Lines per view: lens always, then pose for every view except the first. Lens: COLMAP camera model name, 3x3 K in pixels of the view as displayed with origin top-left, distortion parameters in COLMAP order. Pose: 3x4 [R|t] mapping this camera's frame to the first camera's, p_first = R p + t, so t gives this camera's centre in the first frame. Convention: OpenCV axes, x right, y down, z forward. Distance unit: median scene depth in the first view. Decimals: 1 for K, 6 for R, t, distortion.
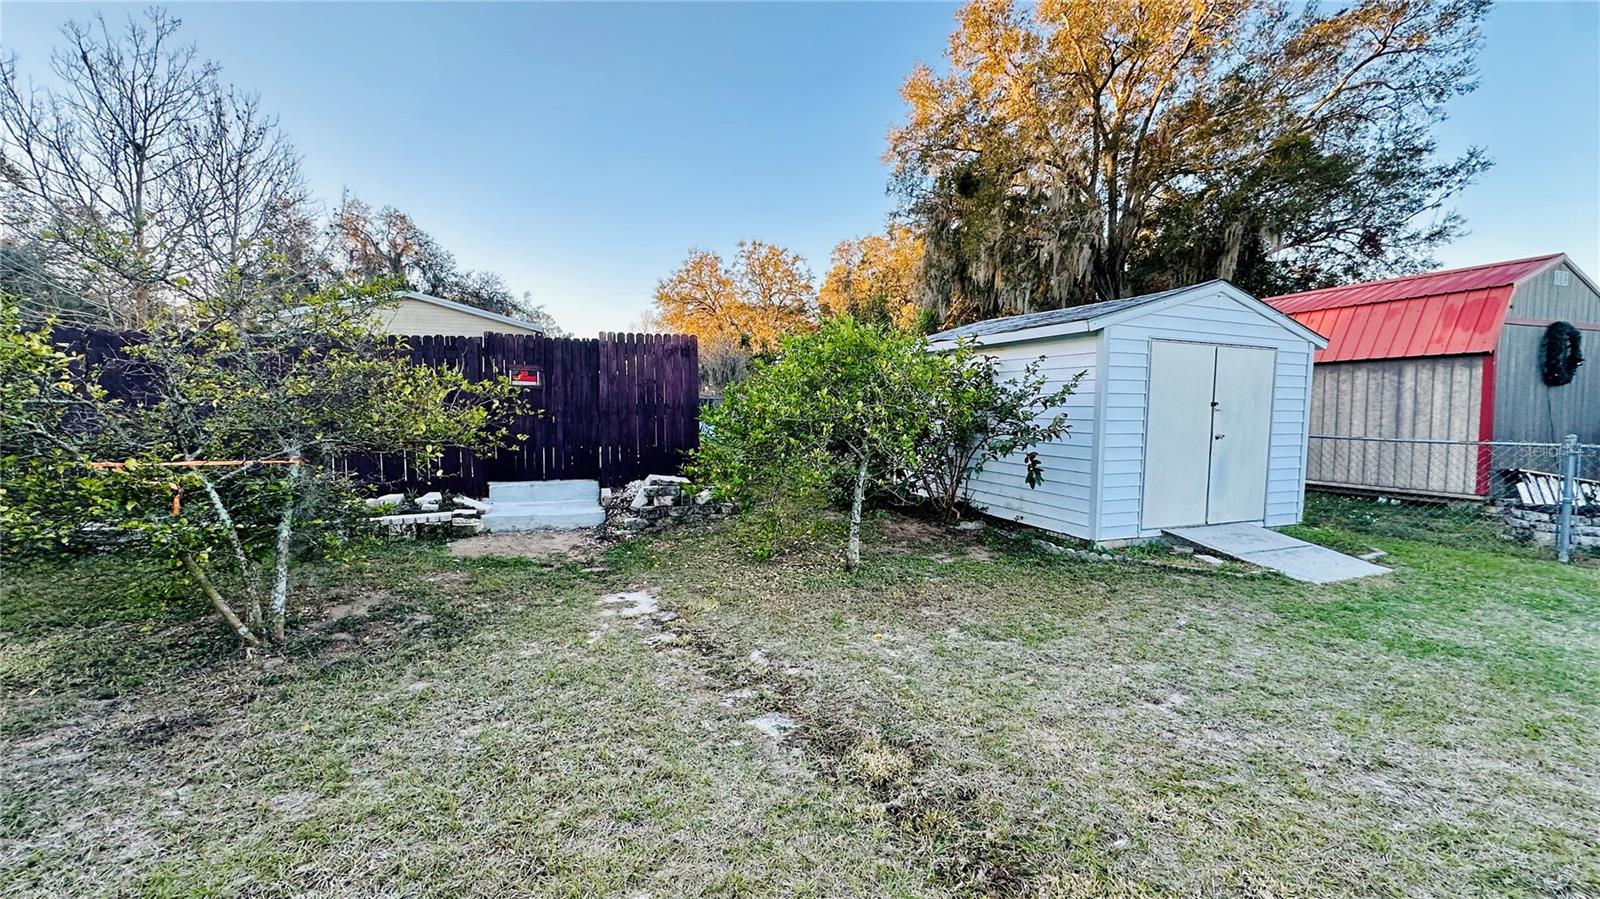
lens RADIAL K [[637.5, 0, 800.2], [0, 637.5, 448.7], [0, 0, 1]] dist [-0.002273, 0.000385]
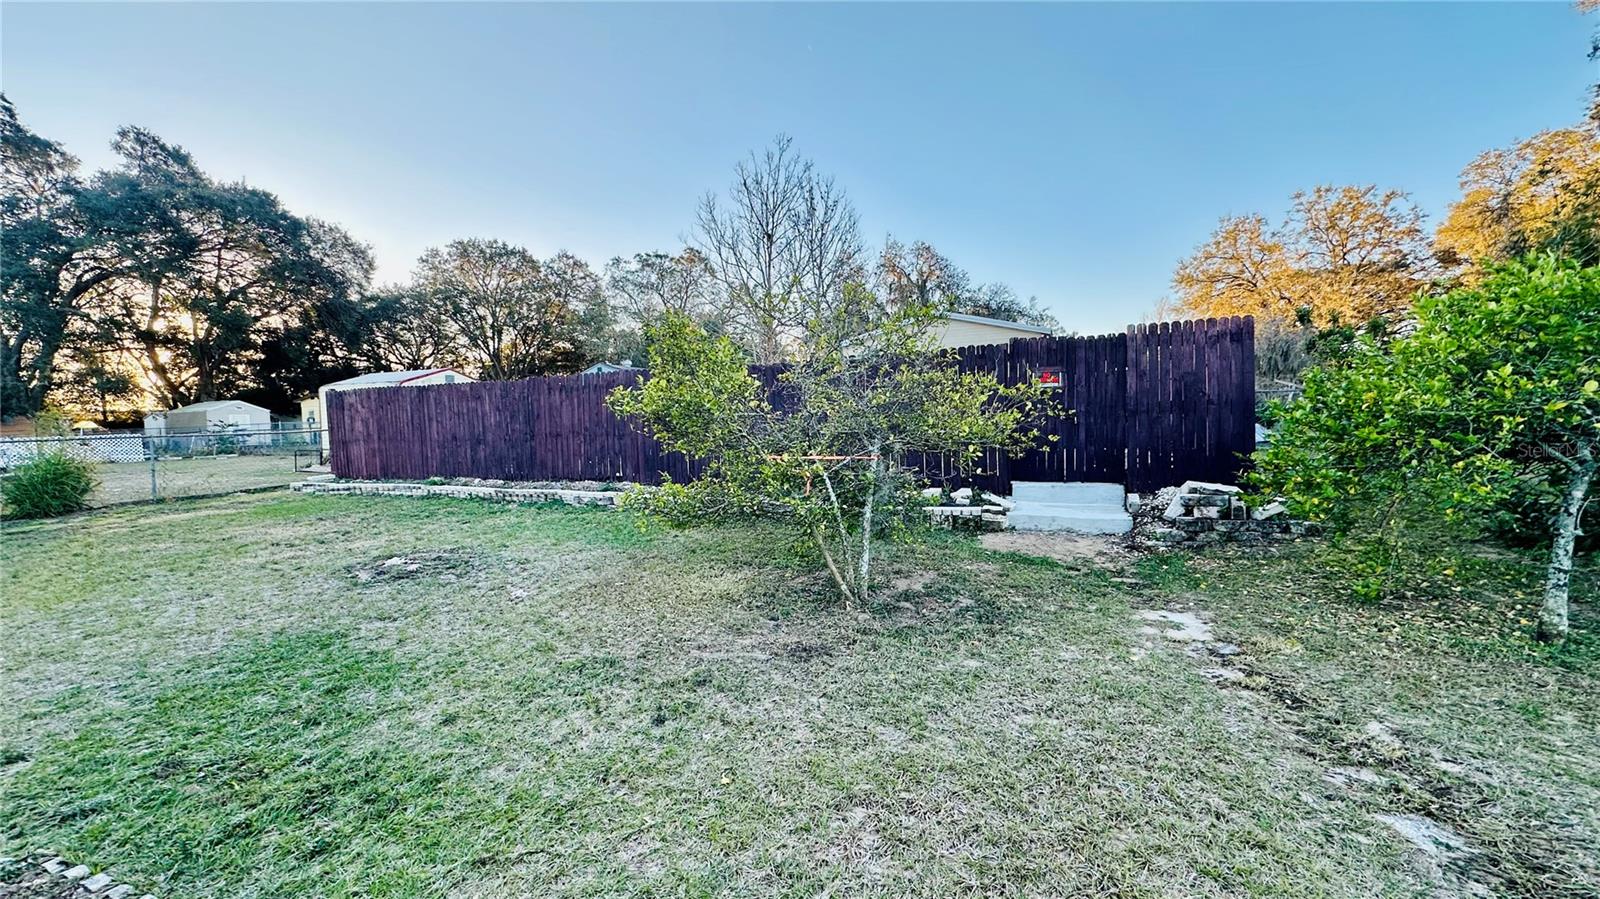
lens RADIAL K [[637.5, 0, 798.9], [0, 637.5, 447.8], [0, 0, 1]] dist [-0.002273, 0.000385]
pose [[0.732555, 0.009479, -0.680642, -0.046897], [-0.012284, 0.999924, 0.000705, 0.001415], [0.680597, 0.007845, 0.732616, -0.010759]]
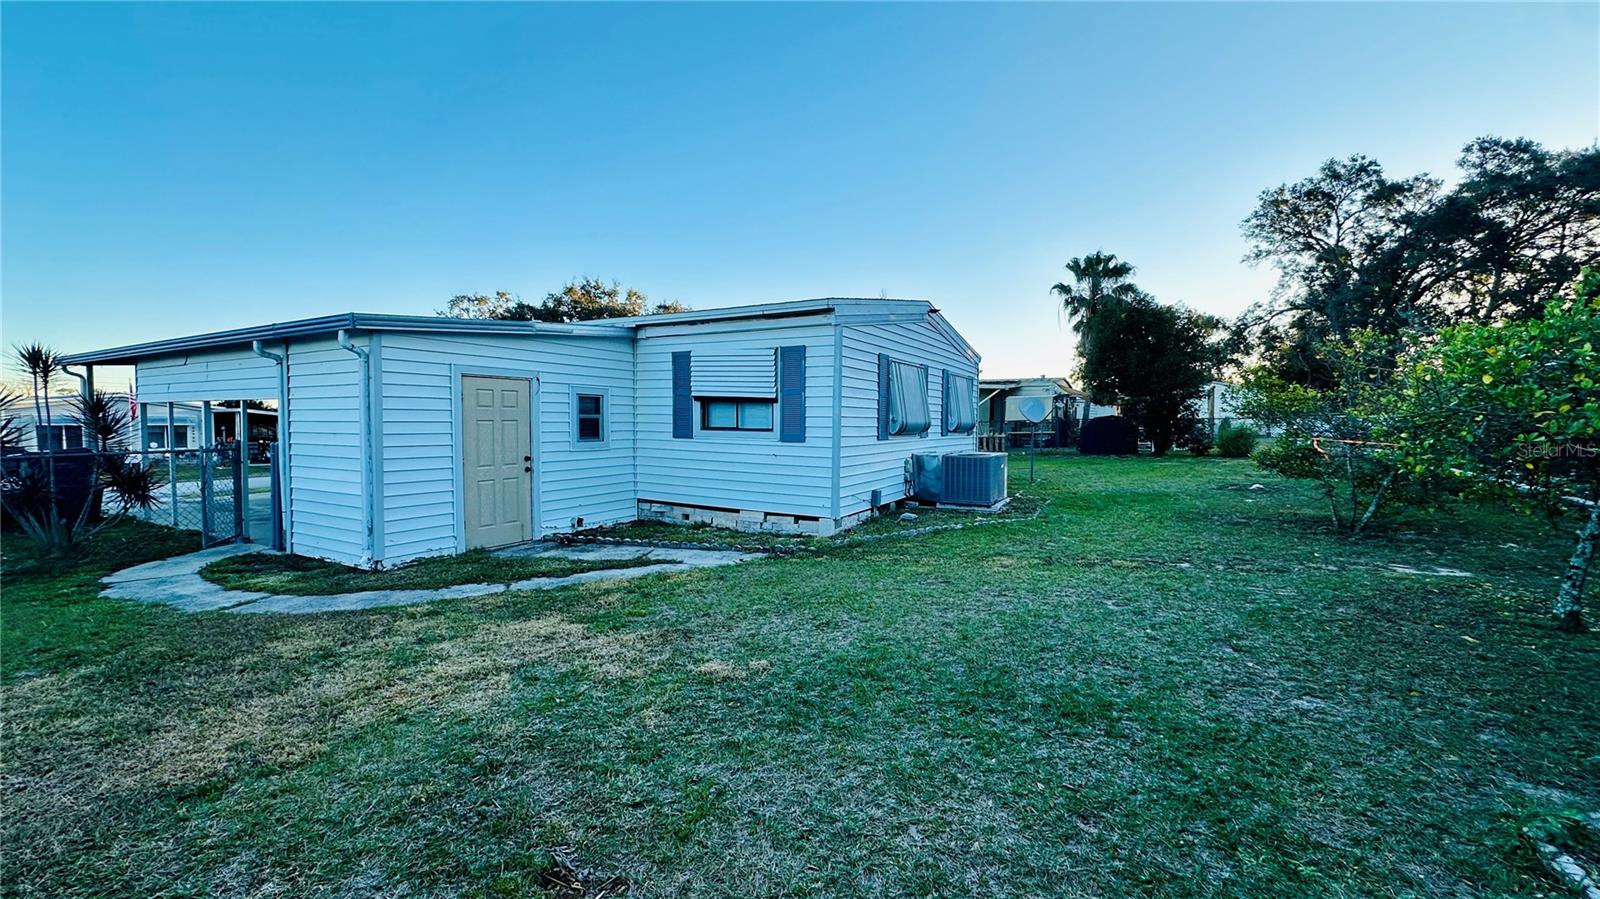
lens RADIAL K [[637.5, 0, 798.8], [0, 637.5, 450.7], [0, 0, 1]] dist [-0.002273, 0.000385]
pose [[-0.763705, 0.032807, -0.644731, 1.264997], [-0.035643, 0.995042, 0.092852, -0.057228], [0.644581, 0.093892, -0.758749, 0.993441]]
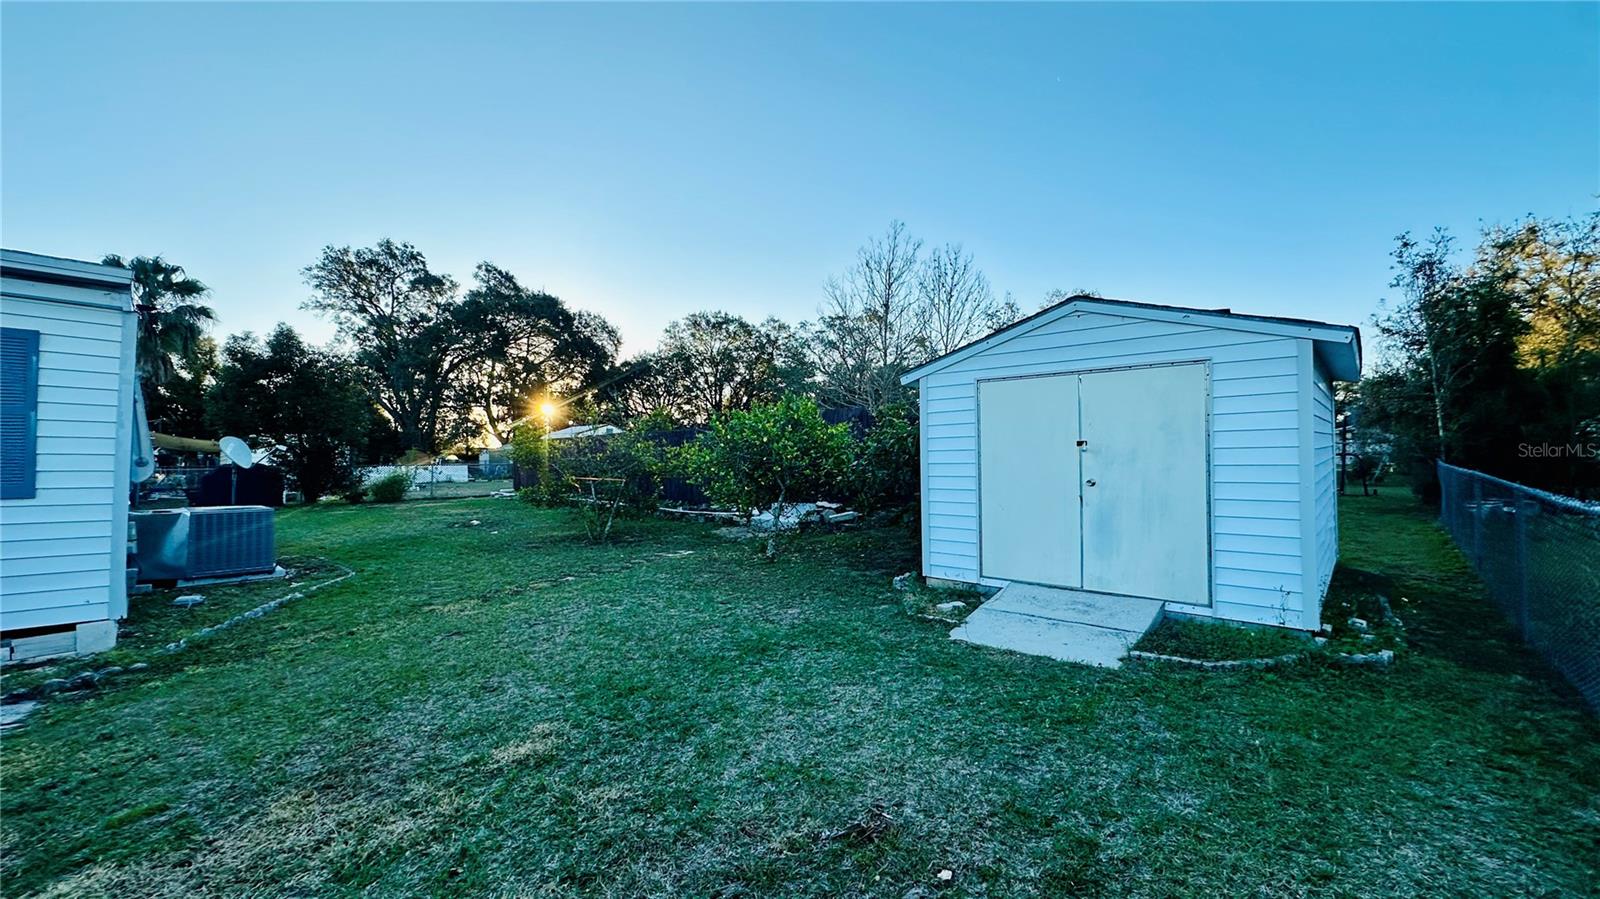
lens RADIAL K [[637.5, 0, 798.9], [0, 637.5, 451.5], [0, 0, 1]] dist [-0.002273, 0.000385]
pose [[0.436343, -0.023332, -0.899478, 1.523193], [-0.045708, 0.997798, -0.048056, -0.005006], [0.898619, 0.062082, 0.434315, 0.386181]]
